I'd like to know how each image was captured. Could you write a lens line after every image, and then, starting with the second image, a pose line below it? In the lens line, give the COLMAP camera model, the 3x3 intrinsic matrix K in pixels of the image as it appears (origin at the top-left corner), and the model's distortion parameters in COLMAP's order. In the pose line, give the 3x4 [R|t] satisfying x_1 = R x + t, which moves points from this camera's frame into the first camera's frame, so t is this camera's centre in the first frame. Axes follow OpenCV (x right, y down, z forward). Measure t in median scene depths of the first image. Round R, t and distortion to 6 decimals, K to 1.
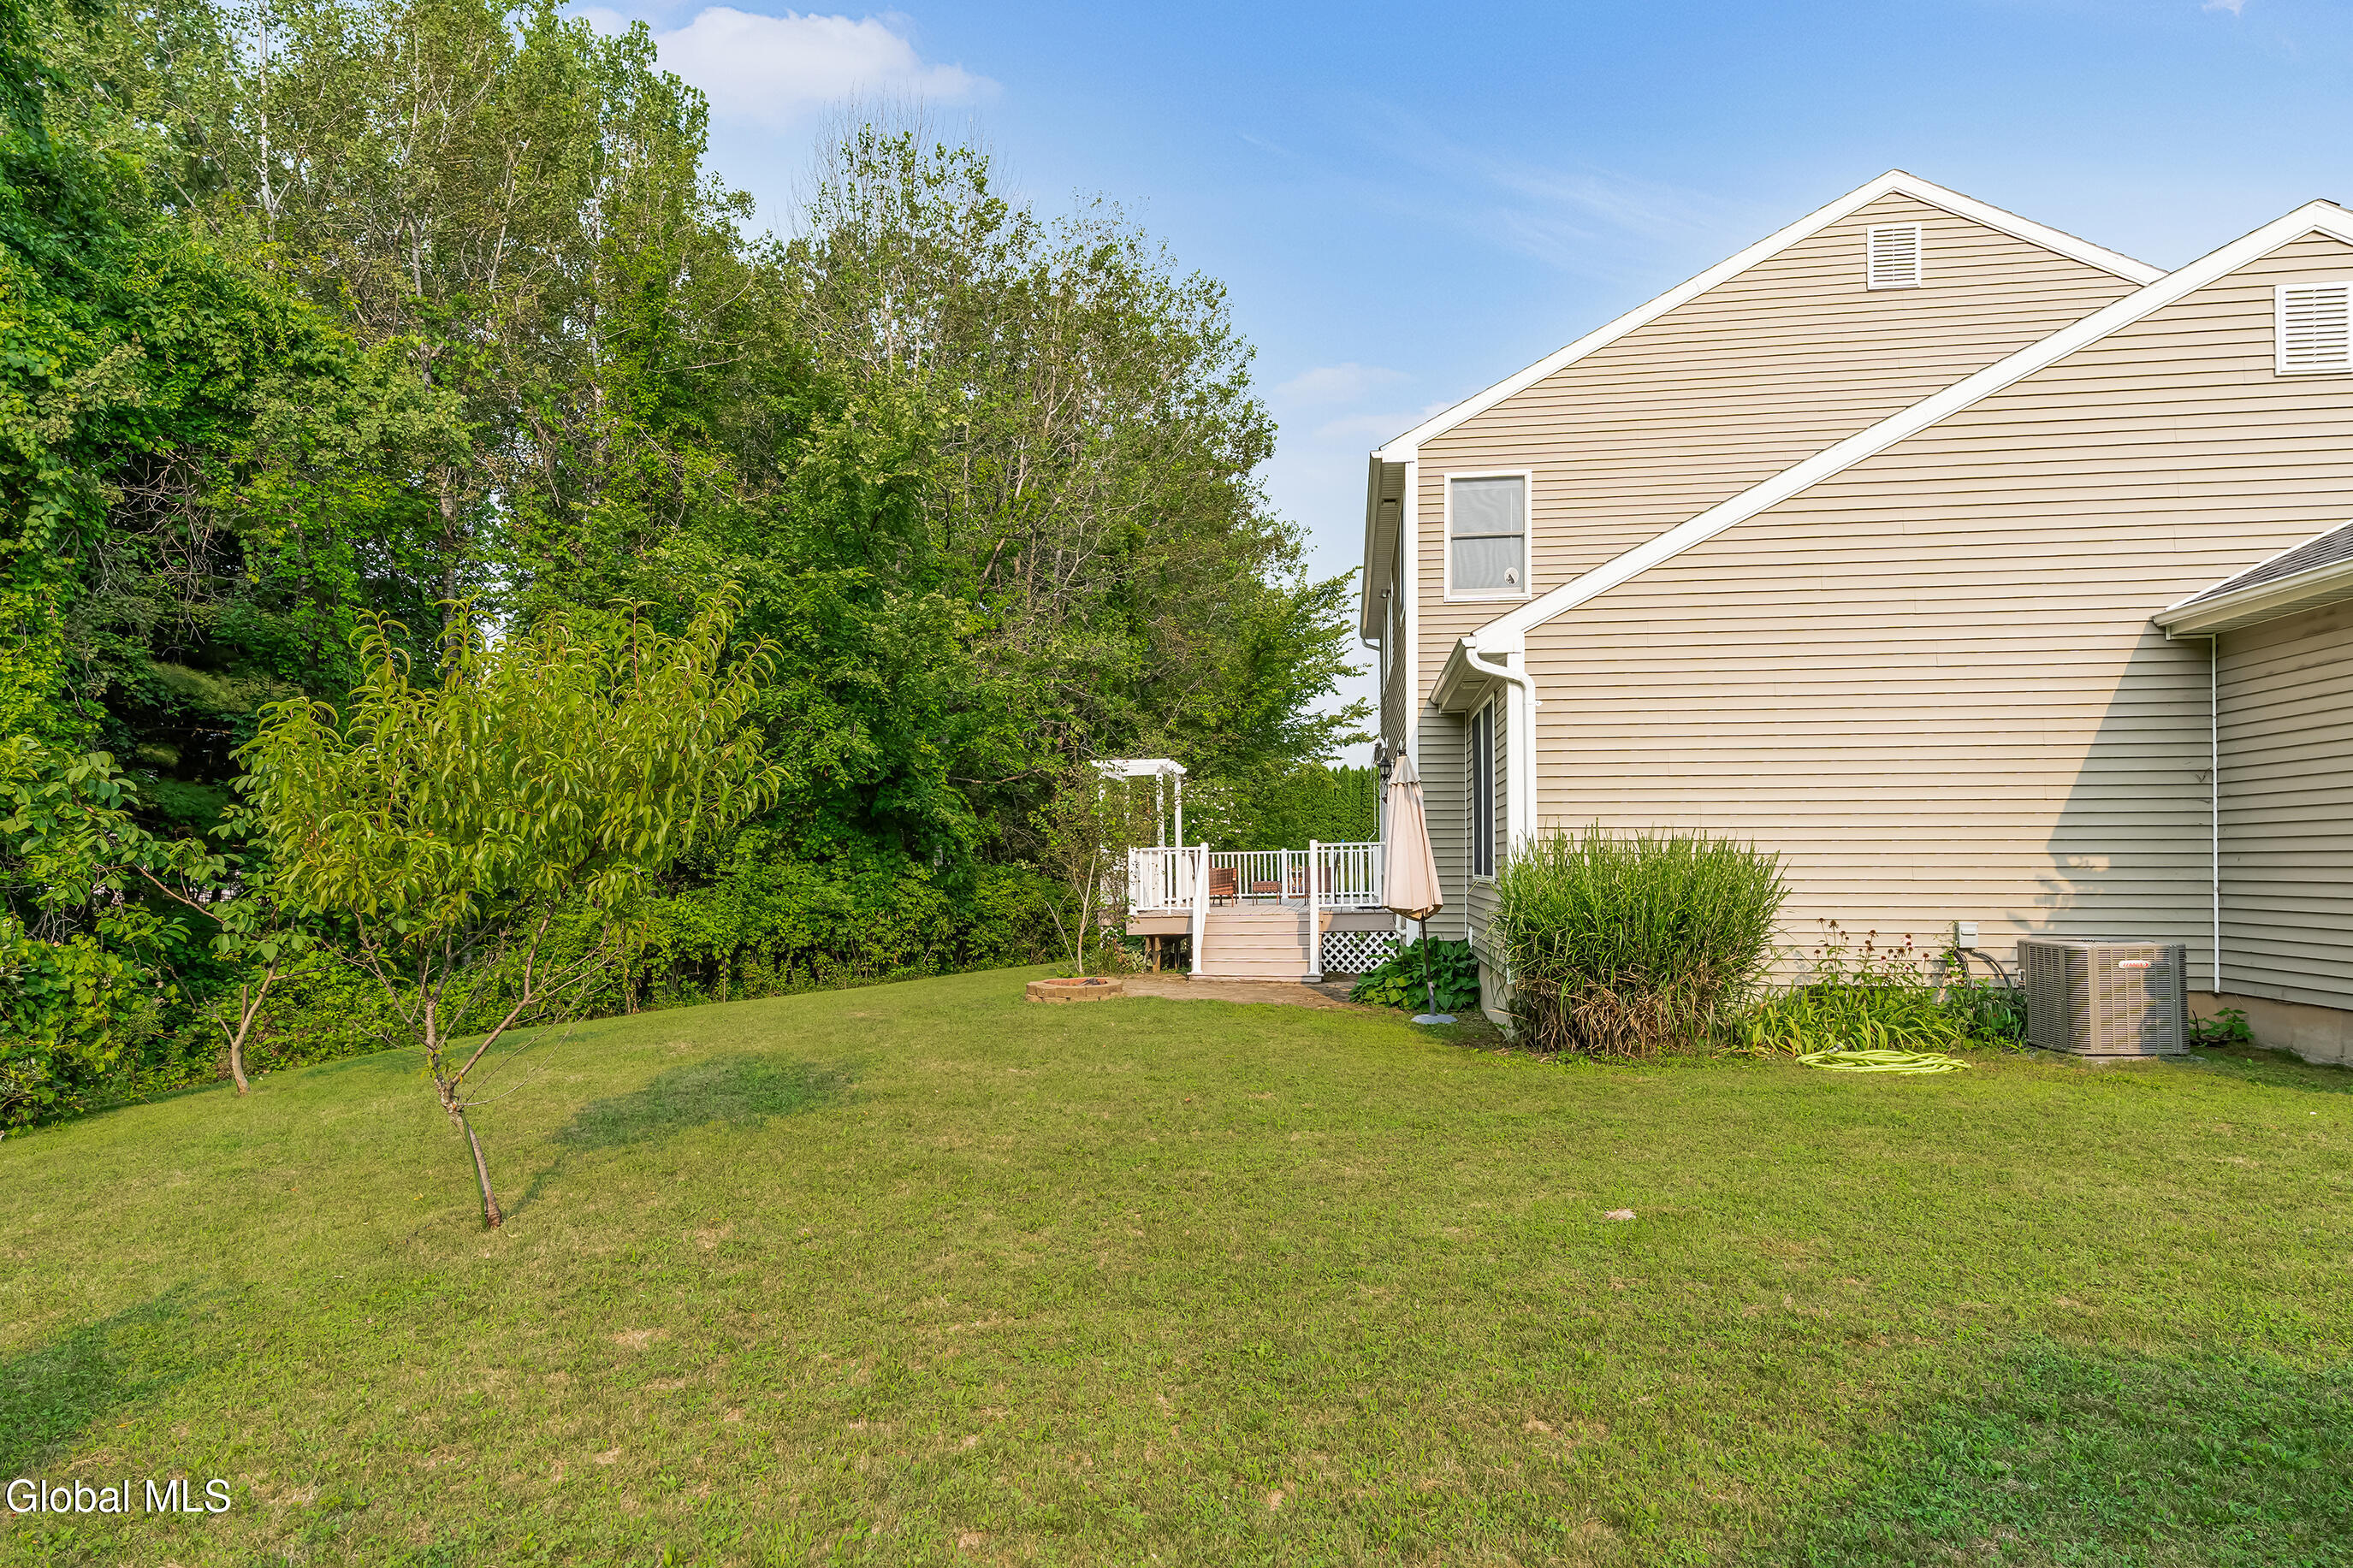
lens RADIAL K [[1230.3, 0, 1150.0], [0, 1230.3, 871.3], [0, 0, 1]] dist [-0.011021, 0.001783]
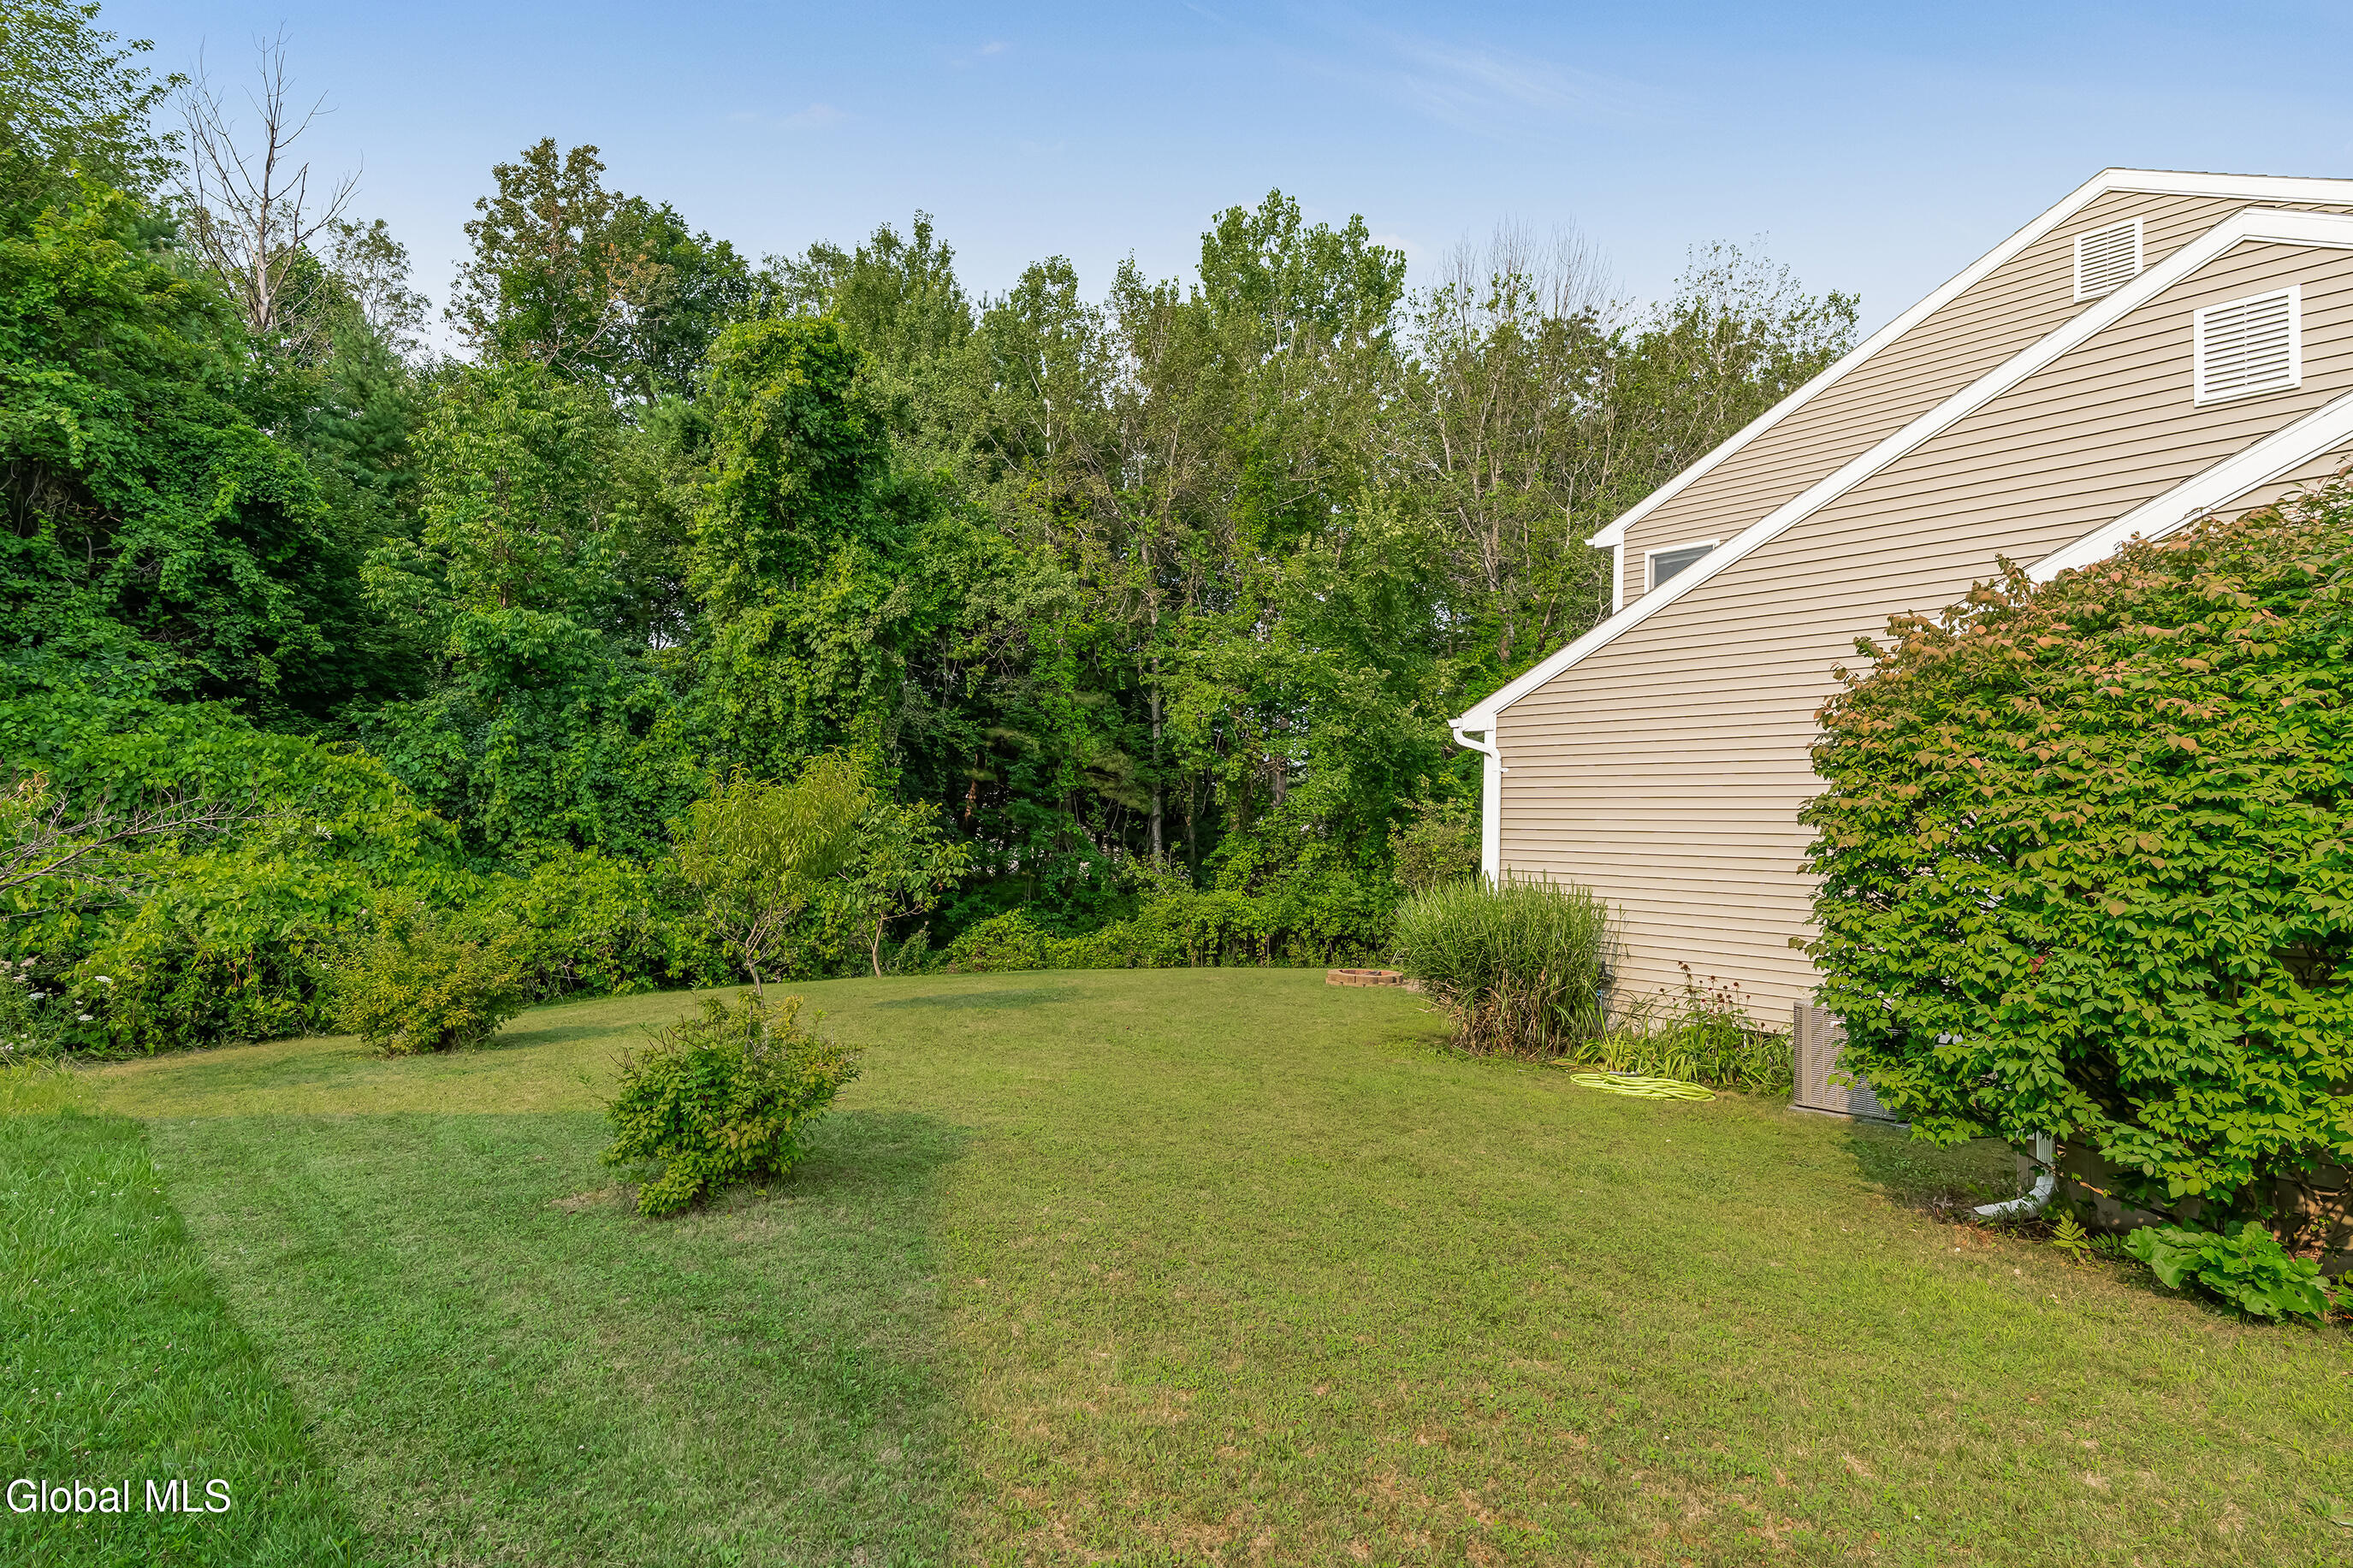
lens RADIAL K [[1230.3, 0, 1181.1], [0, 1230.3, 780.3], [0, 0, 1]] dist [-0.011021, 0.001783]
pose [[0.746345, -0.003989, -0.665547, 0.717379], [-0.044738, 0.997420, -0.056147, -0.033386], [0.664054, 0.071680, 0.744241, -0.116801]]
